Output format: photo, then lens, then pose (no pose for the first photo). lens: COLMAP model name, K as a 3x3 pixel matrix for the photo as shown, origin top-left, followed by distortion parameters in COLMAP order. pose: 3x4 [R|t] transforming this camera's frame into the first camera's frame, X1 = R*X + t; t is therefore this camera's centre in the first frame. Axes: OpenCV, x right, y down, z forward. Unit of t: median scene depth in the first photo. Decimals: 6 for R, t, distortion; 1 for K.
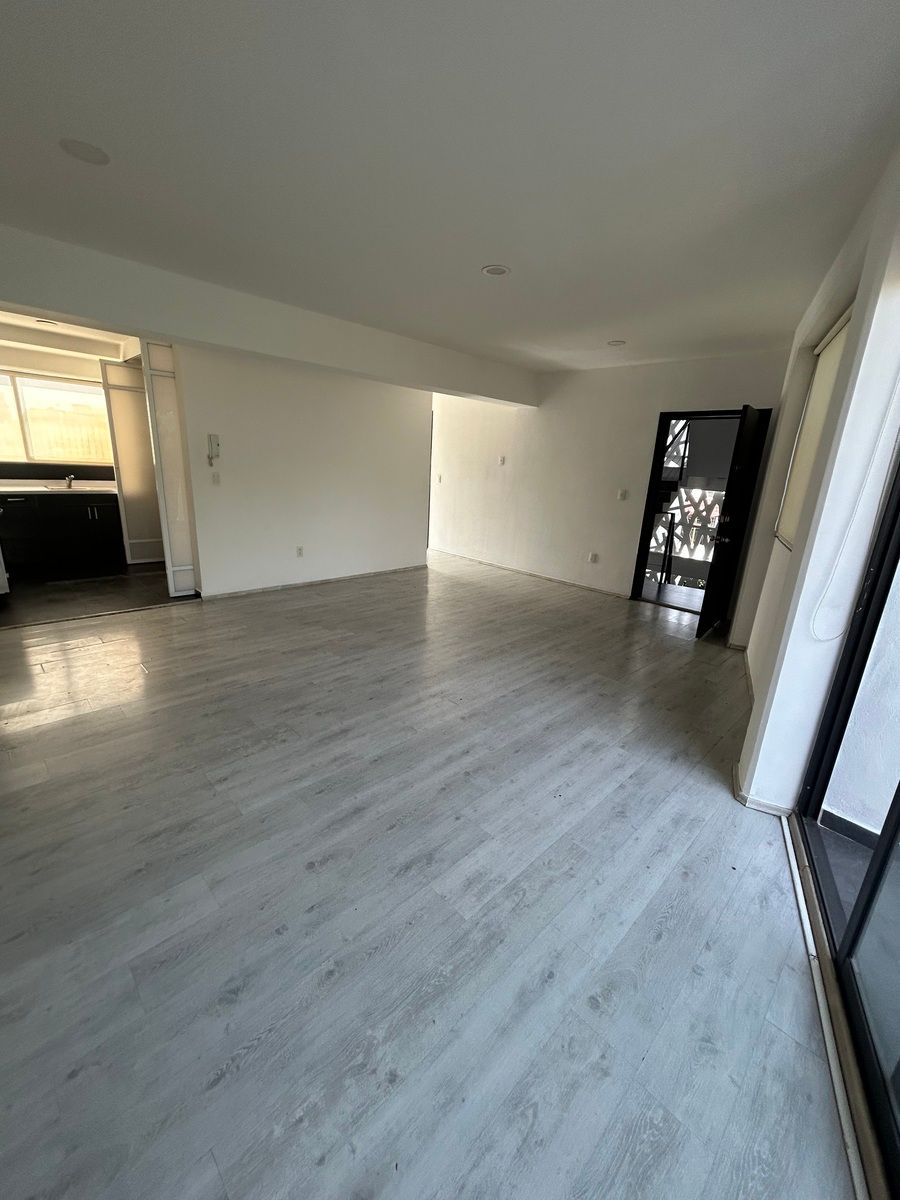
lens RADIAL K [[479.4, 0, 447.3], [0, 479.4, 605.5], [0, 0, 1]] dist [-0.001514, 0.000569]
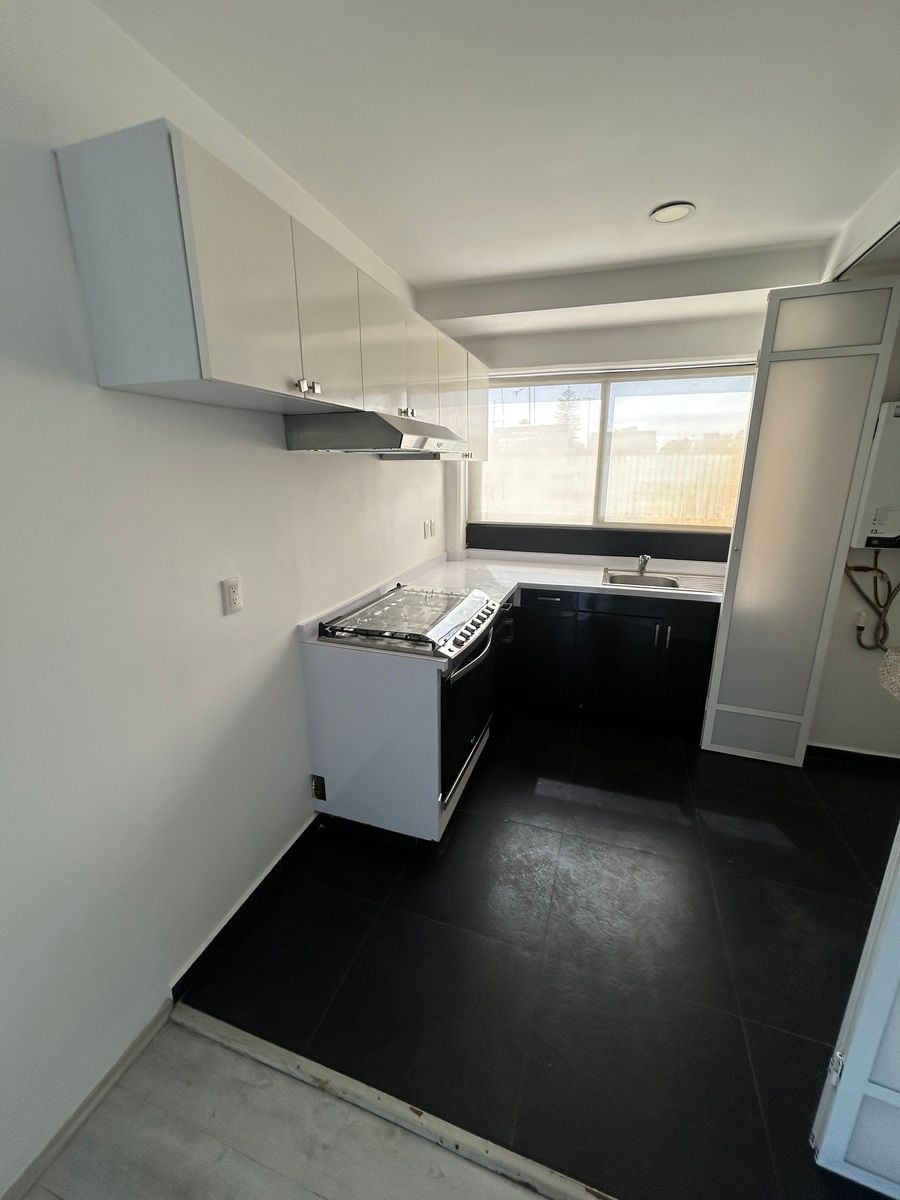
lens RADIAL K [[479.4, 0, 444.3], [0, 479.4, 595.0], [0, 0, 1]] dist [-0.001514, 0.000569]
pose [[0.434198, 0.178838, -0.882886, -0.417059], [-0.225216, 0.970521, 0.085830, -0.225199], [0.872209, 0.161573, 0.461676, 0.580019]]
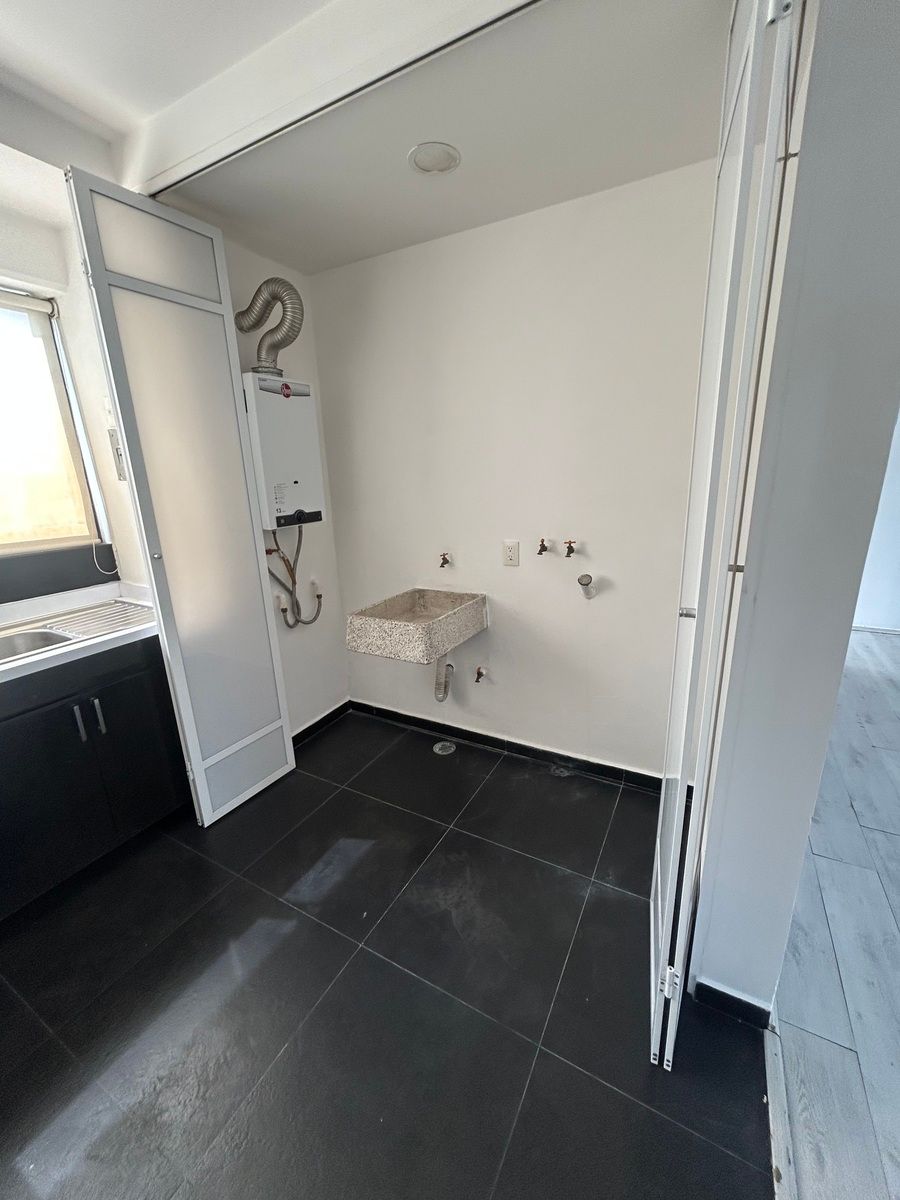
lens RADIAL K [[479.4, 0, 452.9], [0, 479.4, 598.3], [0, 0, 1]] dist [-0.001514, 0.000569]
pose [[0.955389, -0.154503, 0.251718, -0.589722], [0.157394, 0.987497, 0.008735, -0.233961], [-0.249920, 0.031273, 0.967761, 0.657239]]
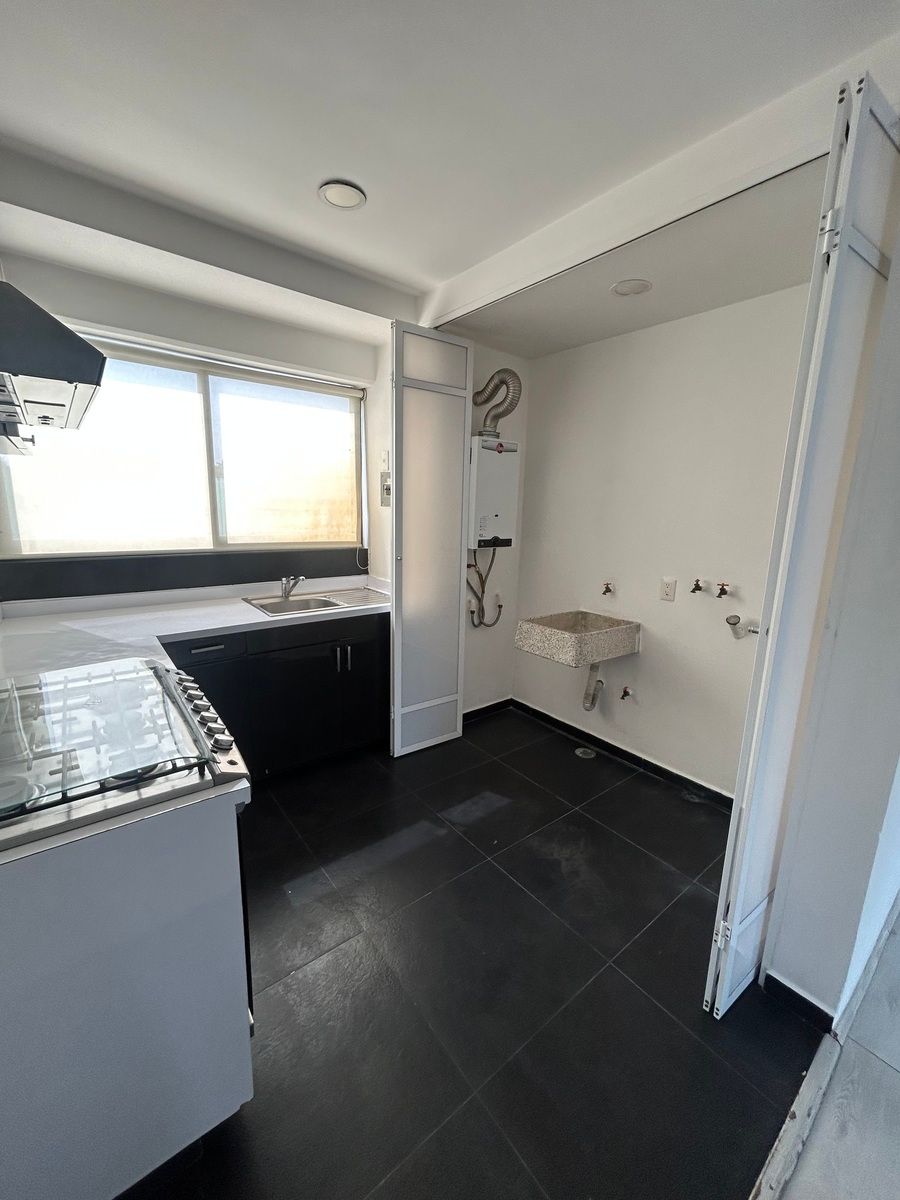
lens RADIAL K [[479.4, 0, 451.9], [0, 479.4, 596.4], [0, 0, 1]] dist [-0.001514, 0.000569]
pose [[0.993082, -0.002815, -0.117392, -0.586556], [-0.008375, 0.995469, -0.094720, -0.209158], [0.117127, 0.095048, 0.988558, 0.561507]]
